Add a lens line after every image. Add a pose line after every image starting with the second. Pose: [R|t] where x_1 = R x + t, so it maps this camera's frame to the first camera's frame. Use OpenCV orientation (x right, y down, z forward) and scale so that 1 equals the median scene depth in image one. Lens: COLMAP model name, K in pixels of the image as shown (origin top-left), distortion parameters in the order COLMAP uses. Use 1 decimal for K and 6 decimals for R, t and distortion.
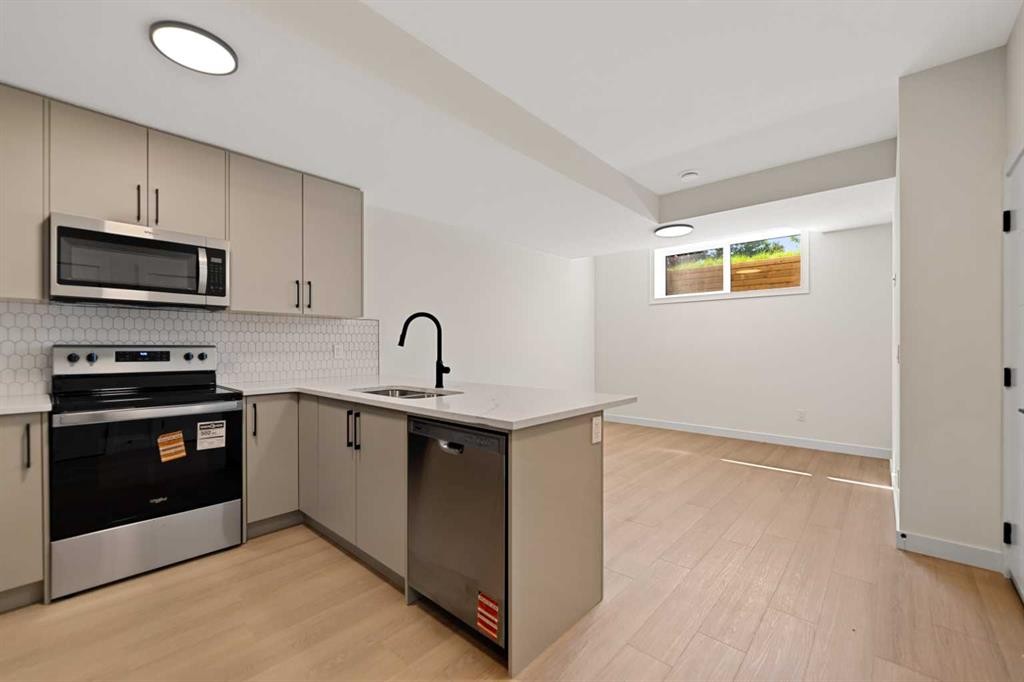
lens RADIAL K [[422.5, 0, 508.1], [0, 422.5, 347.7], [0, 0, 1]] dist [0.003240, 0.000234]
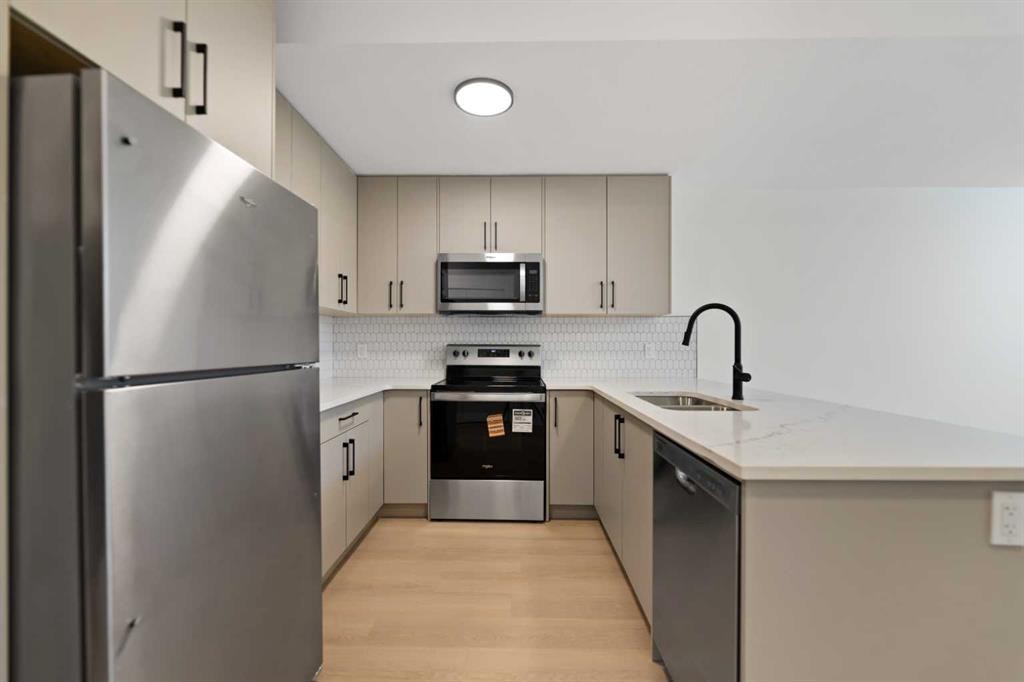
lens RADIAL K [[422.5, 0, 506.2], [0, 422.5, 344.8], [0, 0, 1]] dist [0.003240, 0.000234]
pose [[0.659930, 0.001140, -0.751326, 0.145003], [-0.005209, 0.999982, -0.003058, -0.001284], [0.751309, 0.005932, 0.659924, 0.179190]]
